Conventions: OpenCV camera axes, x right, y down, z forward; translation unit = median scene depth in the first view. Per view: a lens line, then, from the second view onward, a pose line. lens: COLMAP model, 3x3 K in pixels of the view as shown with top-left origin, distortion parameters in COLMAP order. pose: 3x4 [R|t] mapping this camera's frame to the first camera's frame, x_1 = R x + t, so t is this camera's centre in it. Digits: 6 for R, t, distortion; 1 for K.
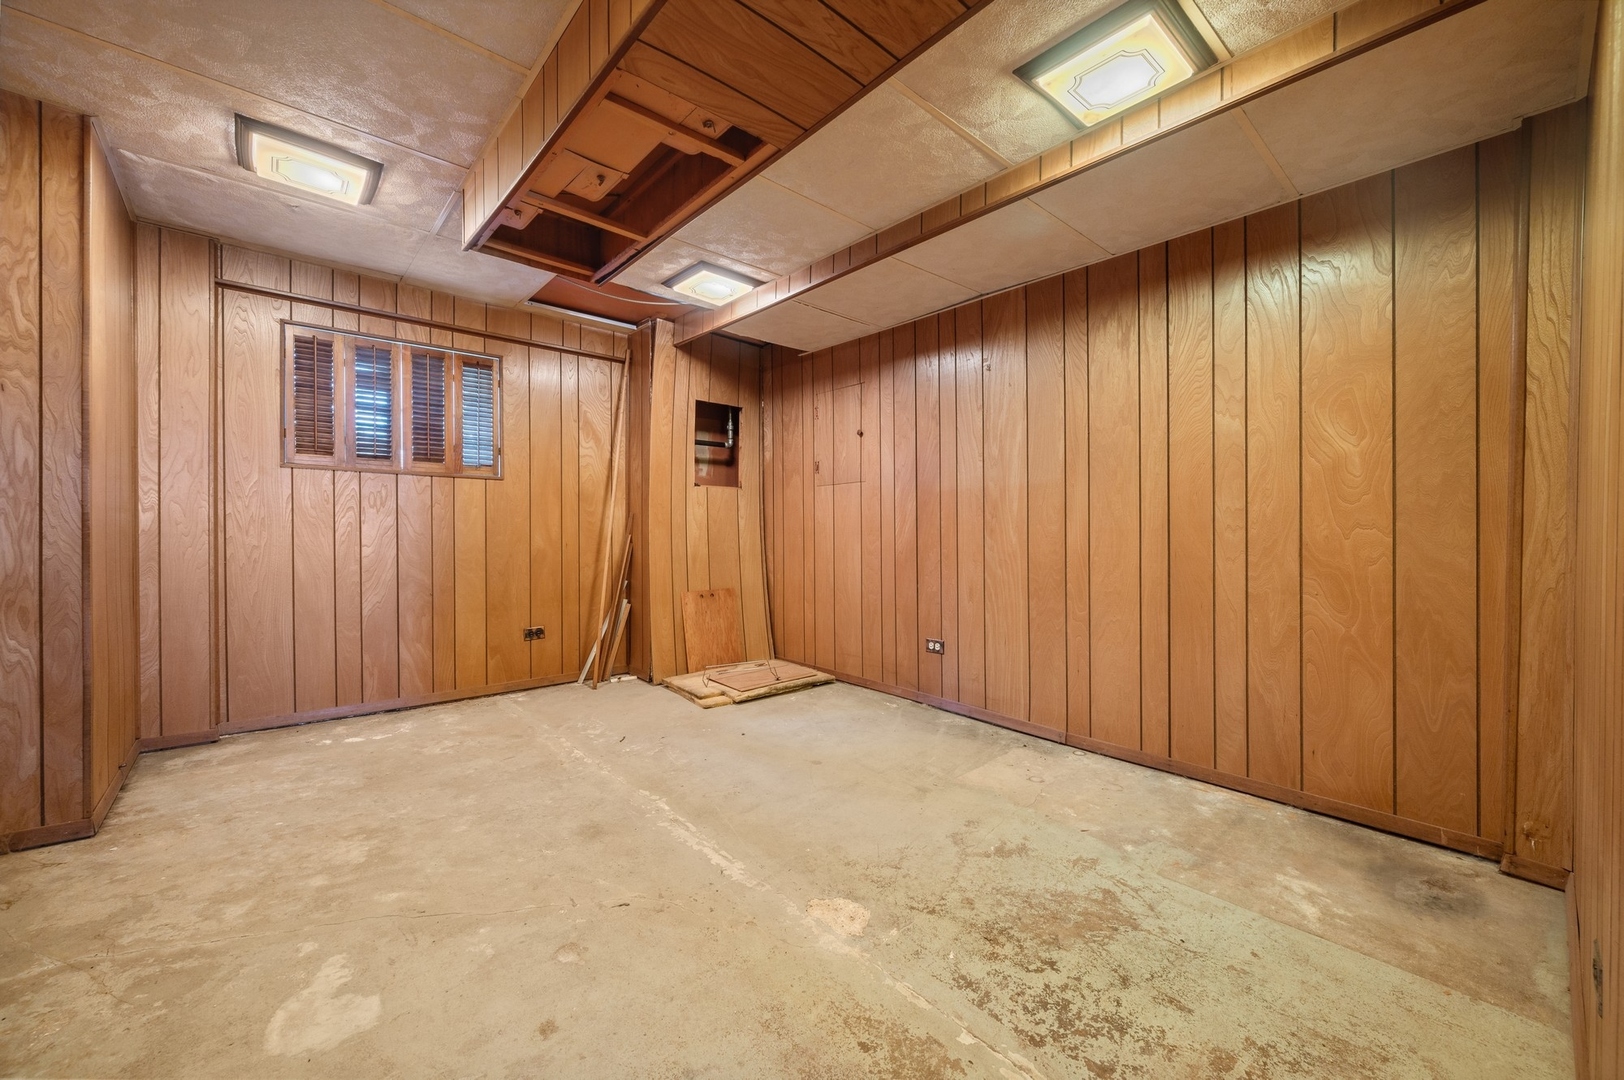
lens RADIAL K [[647.4, 0, 809.9], [0, 647.4, 536.5], [0, 0, 1]] dist [-0.002523, 0.000684]
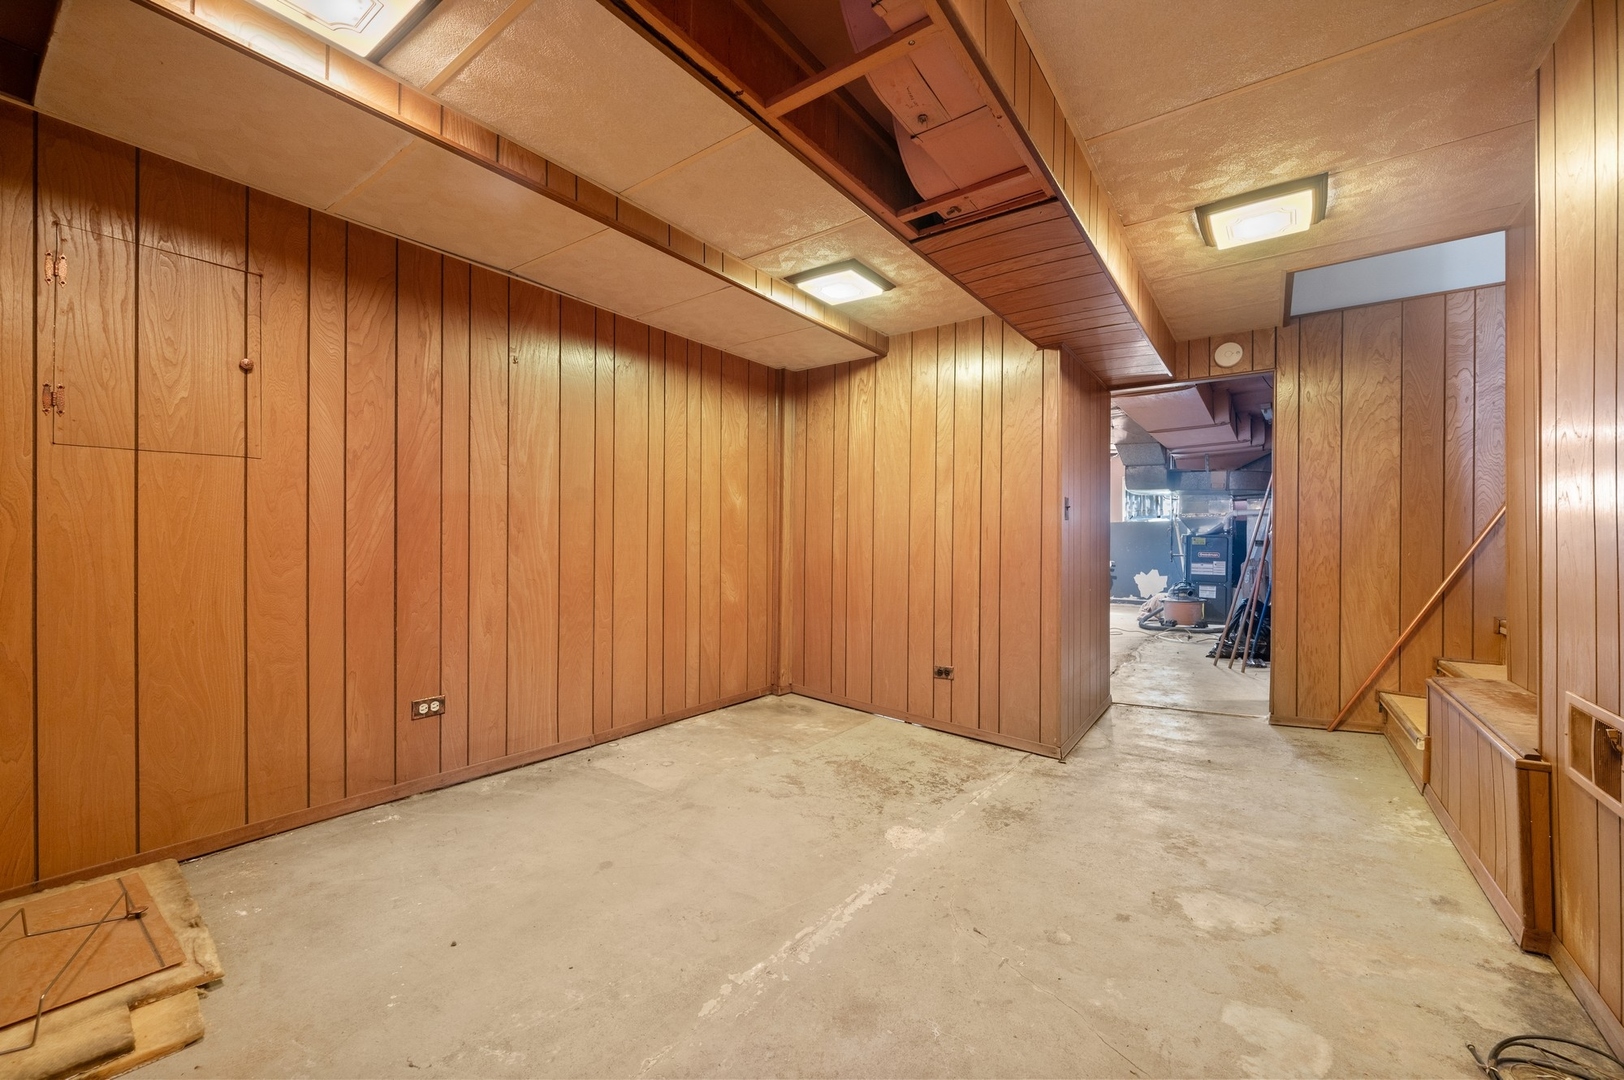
lens RADIAL K [[647.4, 0, 805.2], [0, 647.4, 536.1], [0, 0, 1]] dist [-0.002523, 0.000684]
pose [[-0.232014, -0.000353, 0.972712, -0.873866], [0.004028, 0.999991, 0.001323, -0.030977], [-0.972704, 0.004225, -0.232010, 1.086603]]
